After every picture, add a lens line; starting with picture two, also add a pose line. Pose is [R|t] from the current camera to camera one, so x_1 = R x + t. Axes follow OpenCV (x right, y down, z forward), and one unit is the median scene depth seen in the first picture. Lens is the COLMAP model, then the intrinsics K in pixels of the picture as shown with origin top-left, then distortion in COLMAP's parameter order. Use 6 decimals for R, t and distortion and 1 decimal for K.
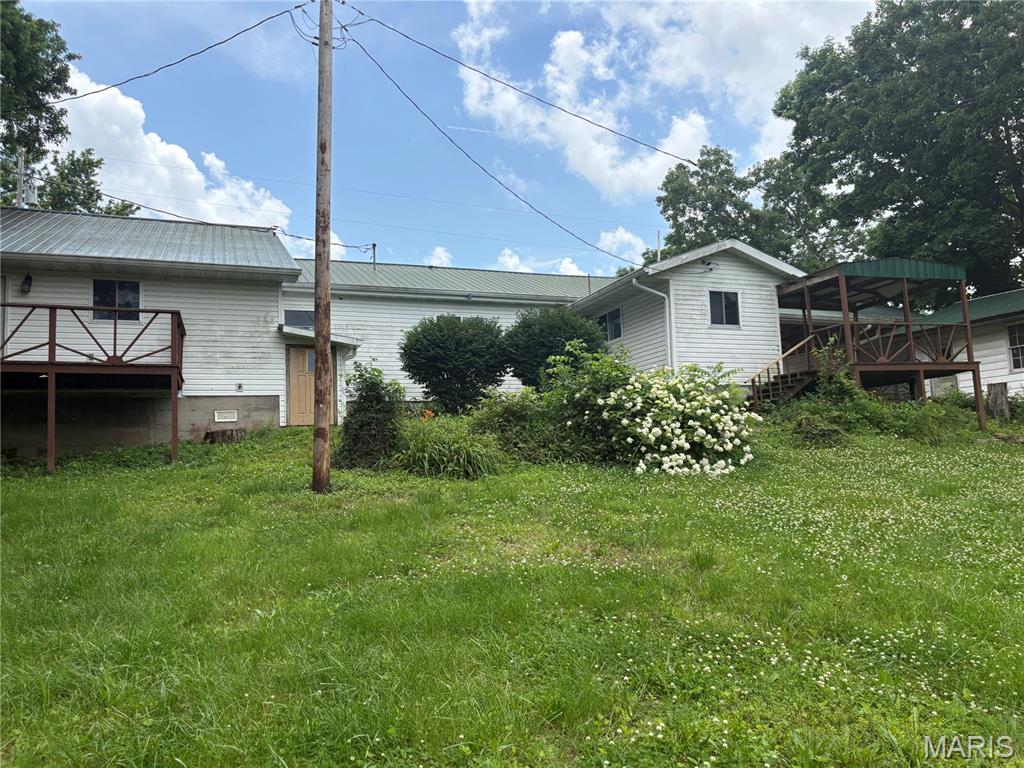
lens RADIAL K [[778.9, 0, 510.5], [0, 778.9, 384.0], [0, 0, 1]] dist [0.049163, -0.049903]
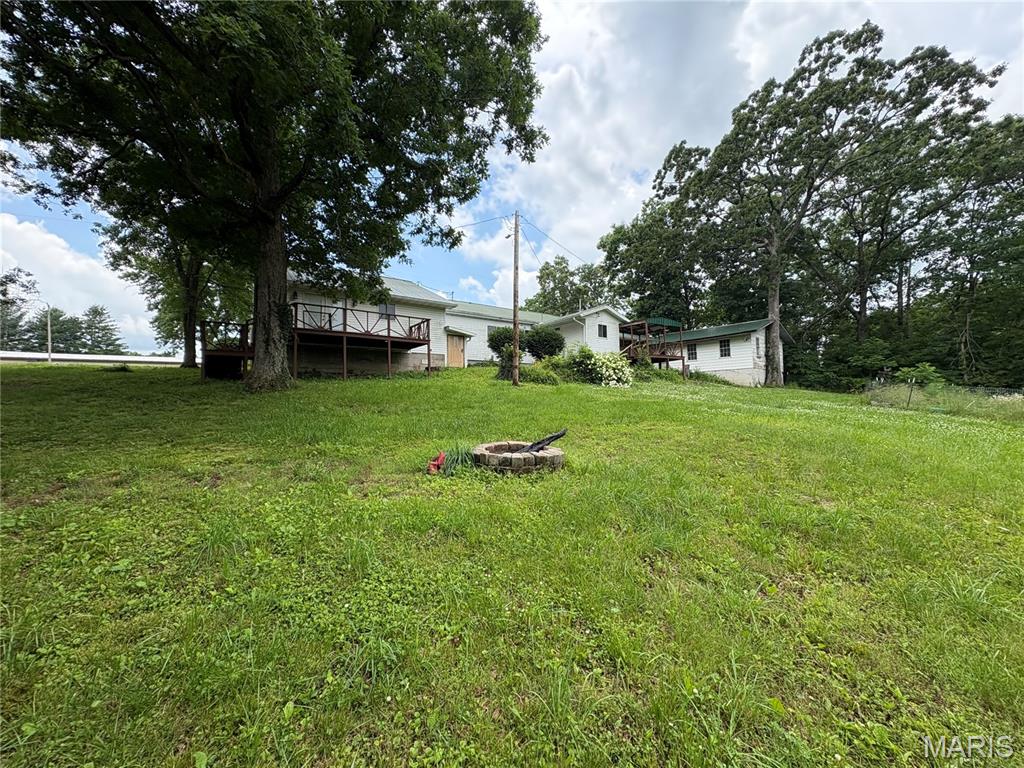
lens RADIAL K [[407.5, 0, 512.7], [0, 407.5, 380.3], [0, 0, 1]] dist [0.000399, 0.000665]
pose [[0.968529, 0.040134, 0.245645, -0.356591], [-0.052141, 0.997732, 0.042568, 0.027035], [-0.243379, -0.054036, 0.968425, -0.276872]]
